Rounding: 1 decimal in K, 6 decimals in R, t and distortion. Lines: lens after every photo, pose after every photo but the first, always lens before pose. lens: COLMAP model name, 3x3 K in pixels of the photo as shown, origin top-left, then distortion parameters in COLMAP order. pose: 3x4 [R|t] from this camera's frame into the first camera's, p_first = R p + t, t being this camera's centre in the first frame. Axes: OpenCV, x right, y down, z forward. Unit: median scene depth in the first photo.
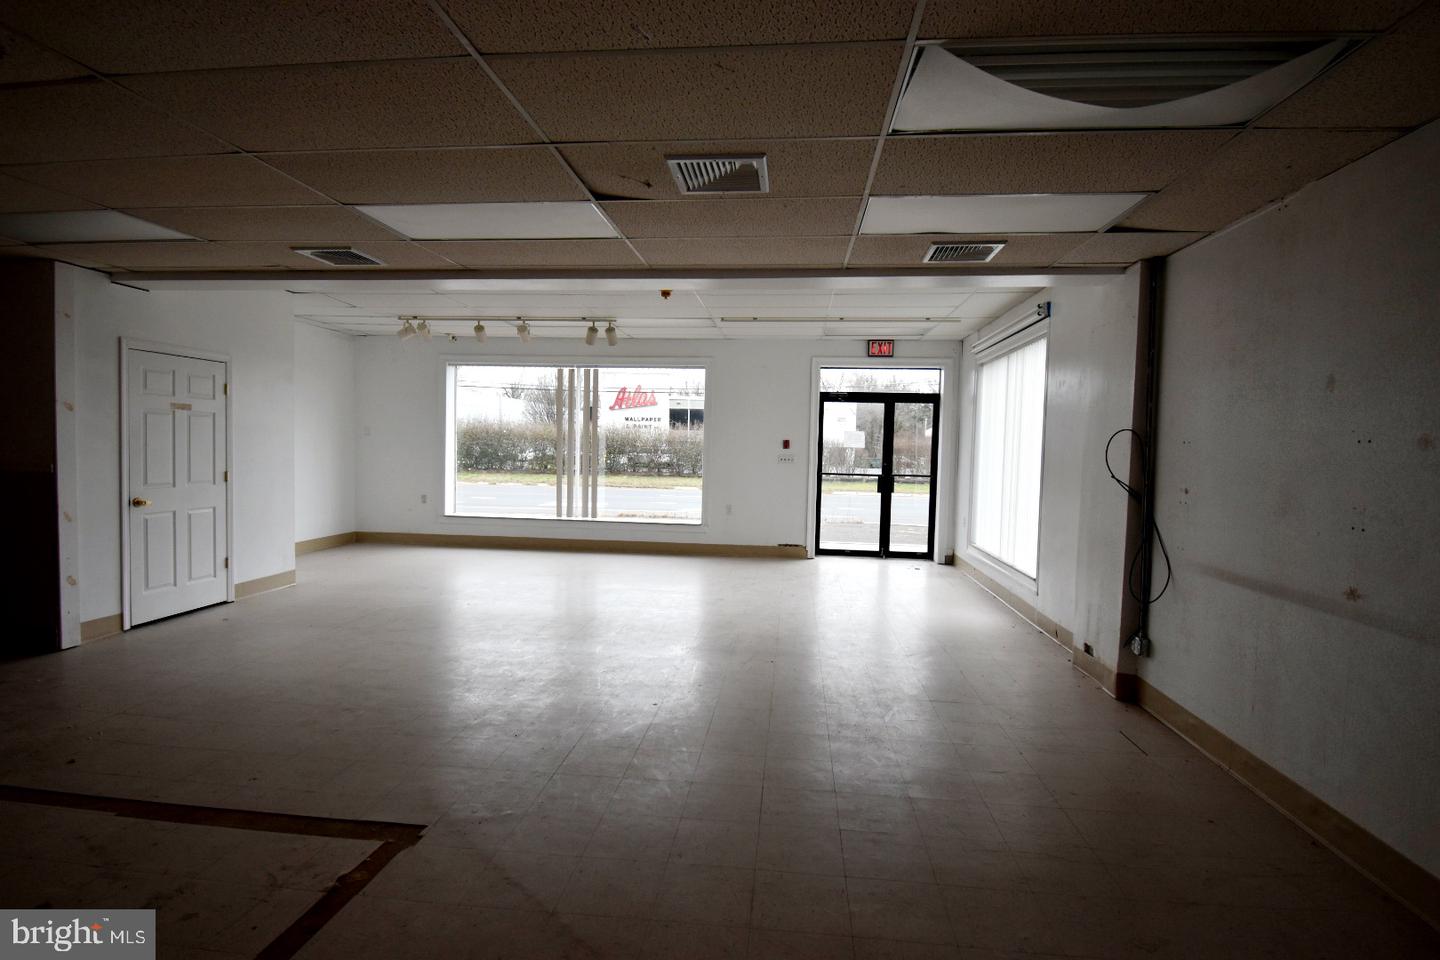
lens RADIAL K [[720.4, 0, 717.9], [0, 720.4, 483.7], [0, 0, 1]] dist [0.019496, -0.028914]
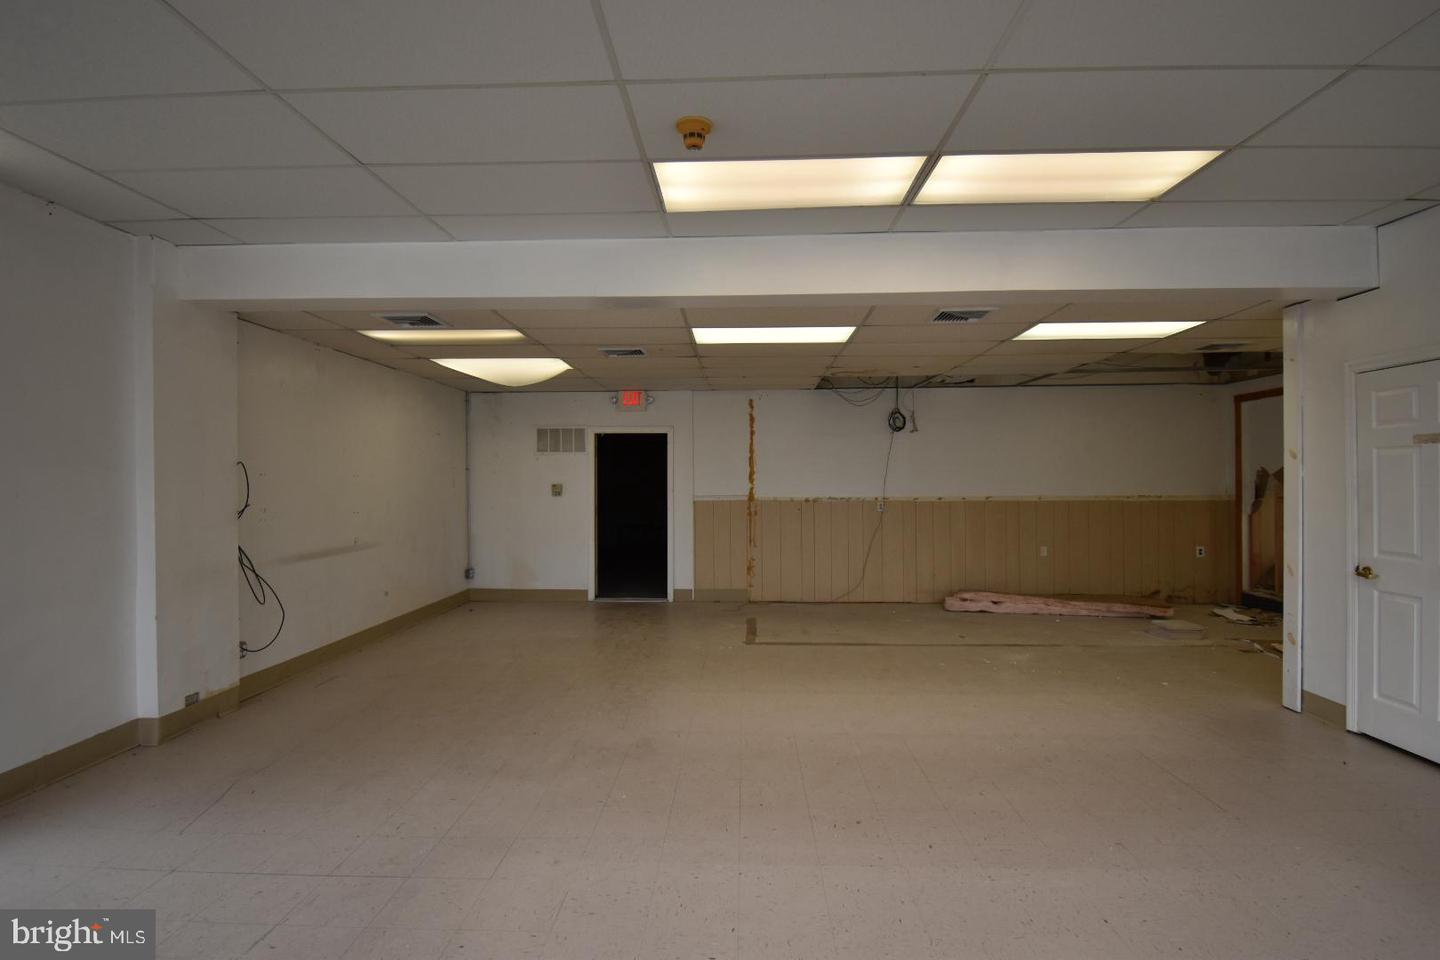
lens RADIAL K [[720.4, 0, 717.9], [0, 720.4, 483.7], [0, 0, 1]] dist [0.019496, -0.028914]
pose [[-0.997042, -0.019011, -0.074470, -0.045140], [-0.023050, 0.998287, 0.053766, -0.062182], [0.073320, 0.055323, -0.995773, 1.142848]]
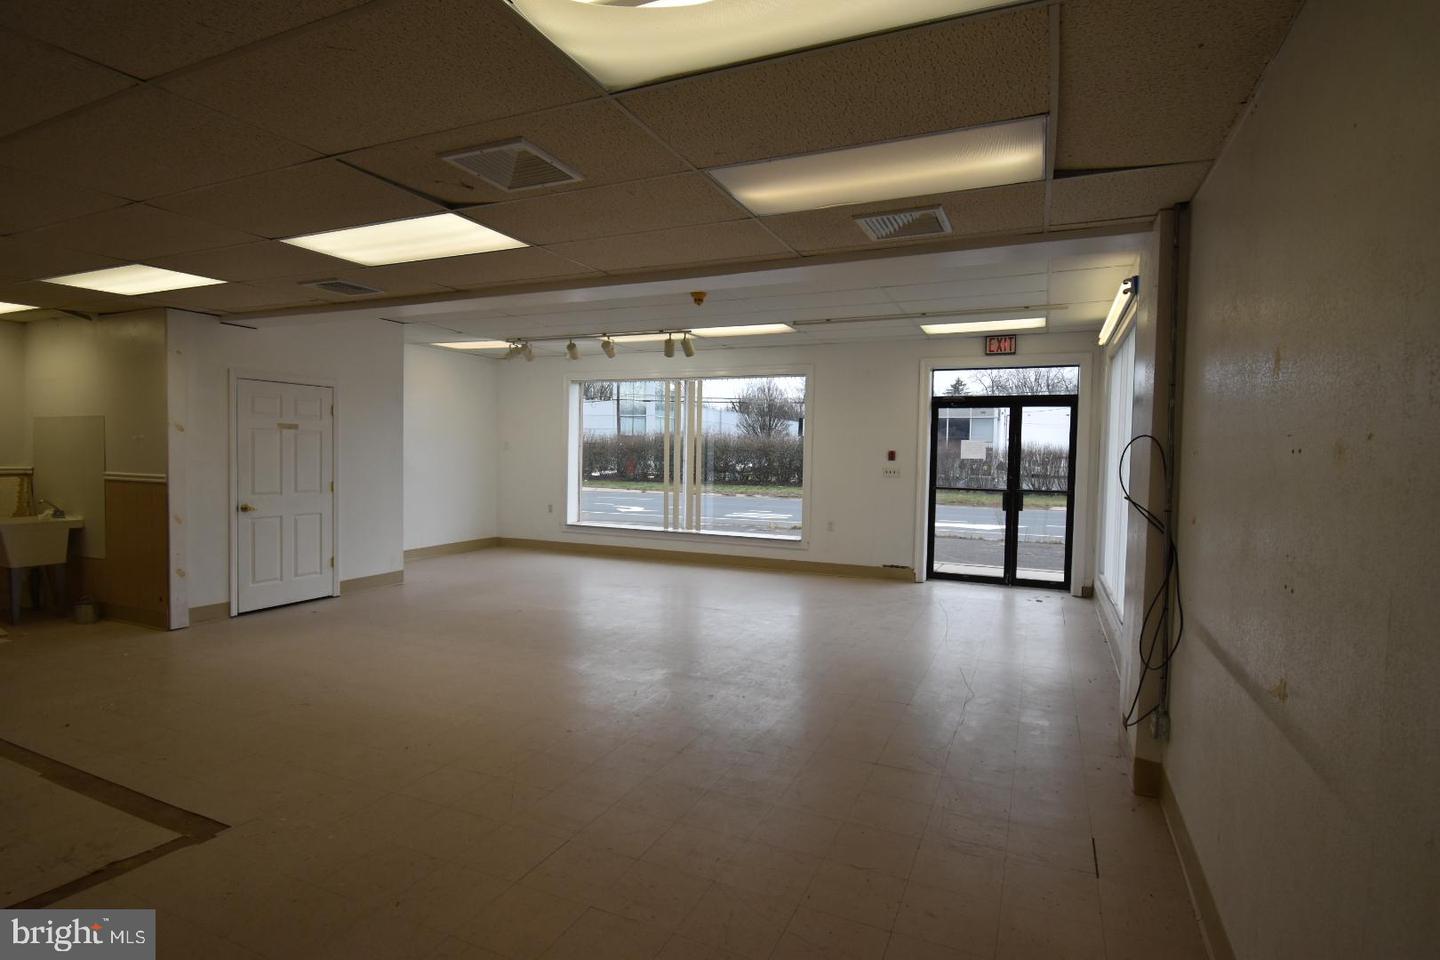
lens RADIAL K [[720.4, 0, 717.9], [0, 720.4, 483.7], [0, 0, 1]] dist [0.019496, -0.028914]
pose [[0.950549, 0.006945, -0.310498, 0.200321], [-0.011794, 0.999836, -0.013745, -0.004767], [0.310351, 0.016728, 0.950475, 0.077612]]
